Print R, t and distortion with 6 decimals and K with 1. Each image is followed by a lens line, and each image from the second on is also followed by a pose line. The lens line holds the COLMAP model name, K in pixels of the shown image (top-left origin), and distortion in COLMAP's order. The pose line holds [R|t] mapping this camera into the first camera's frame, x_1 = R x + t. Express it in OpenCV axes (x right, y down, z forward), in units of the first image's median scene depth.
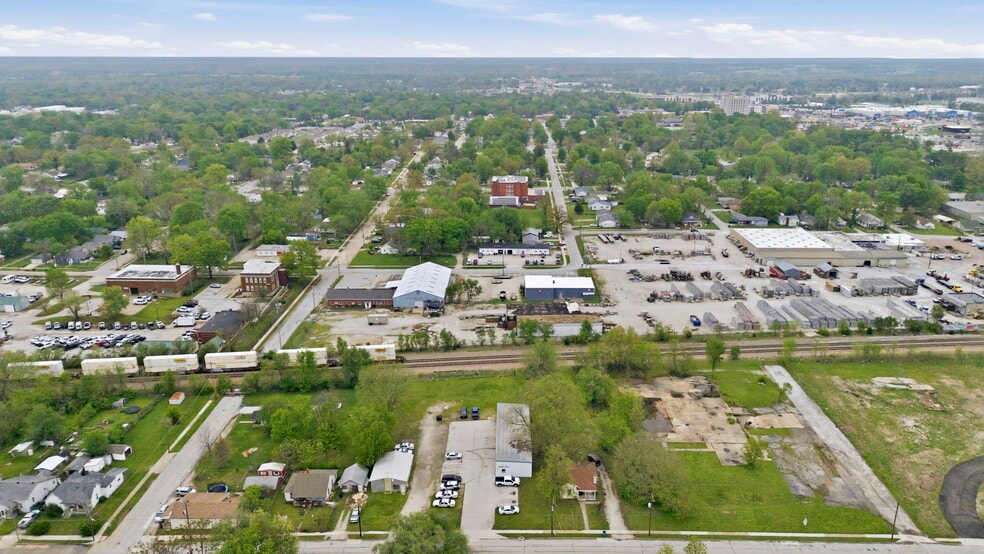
lens RADIAL K [[697.8, 0, 496.0], [0, 697.8, 279.4], [0, 0, 1]] dist [0.065014, -0.046109]
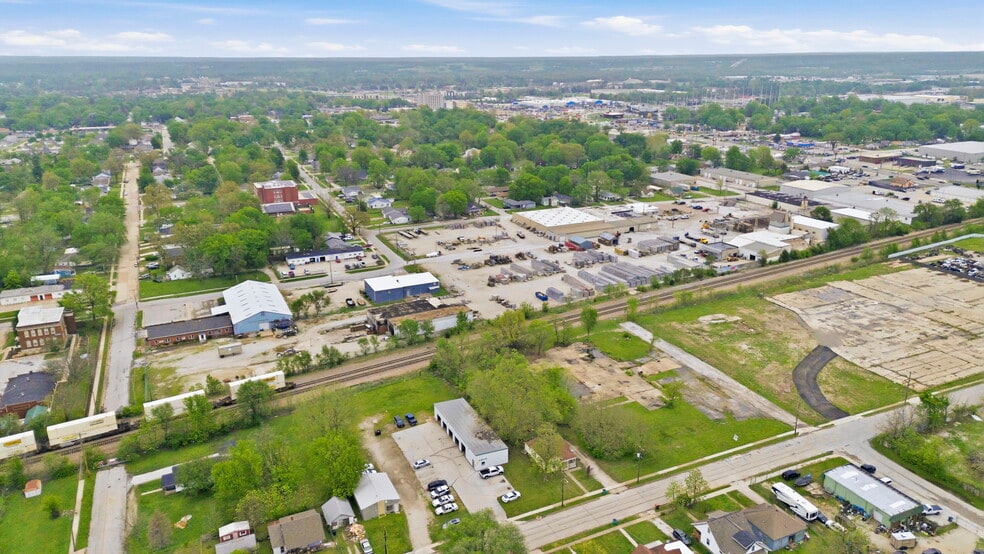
lens RADIAL K [[697.8, 0, 494.8], [0, 697.8, 274.5], [0, 0, 1]] dist [0.065014, -0.046109]
pose [[0.896877, -0.139077, 0.419844, -0.259404], [0.140640, 0.989681, 0.027403, -0.016890], [-0.419323, 0.034470, 0.907183, 0.043298]]
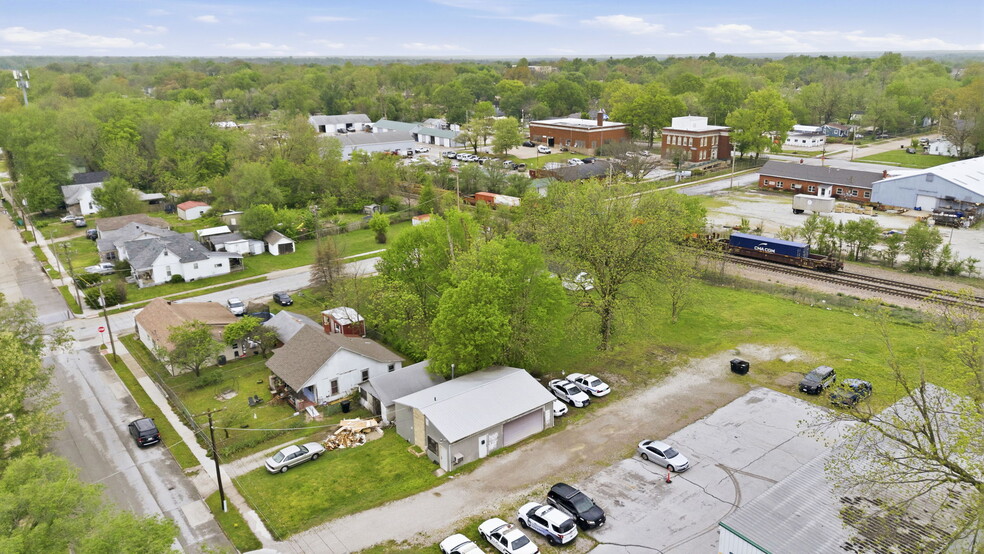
lens RADIAL K [[697.8, 0, 495.5], [0, 697.8, 273.2], [0, 0, 1]] dist [0.065014, -0.046109]
pose [[0.645520, 0.233554, -0.727157, 0.076973], [-0.231783, 0.967099, 0.104860, 0.118278], [0.727723, 0.100853, 0.678415, 0.543994]]
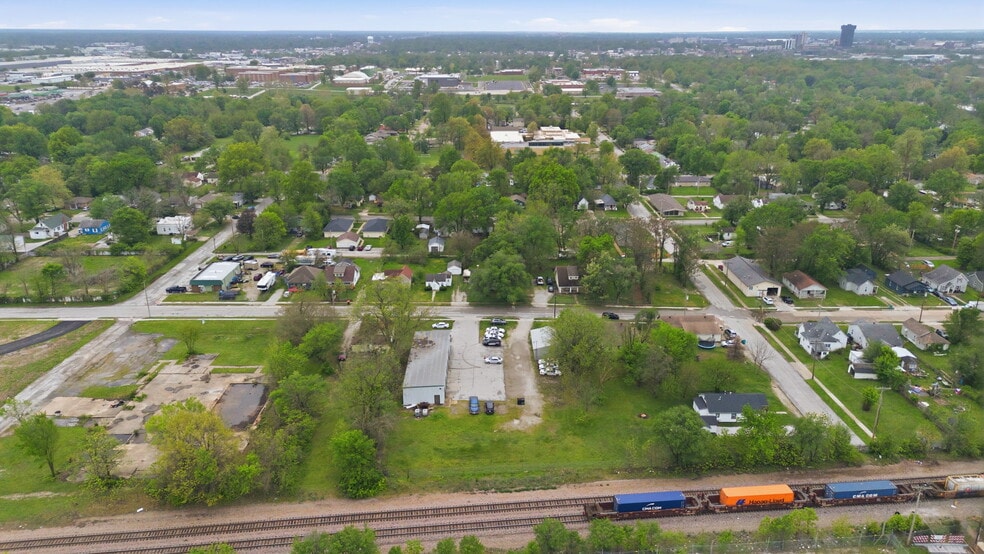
lens RADIAL K [[697.8, 0, 502.4], [0, 697.8, 279.7], [0, 0, 1]] dist [0.065014, -0.046109]
pose [[-0.998971, 0.018769, -0.041286, -0.026837], [-0.010251, 0.793337, 0.608696, -0.310250], [0.044178, 0.608493, -0.792329, 1.269552]]
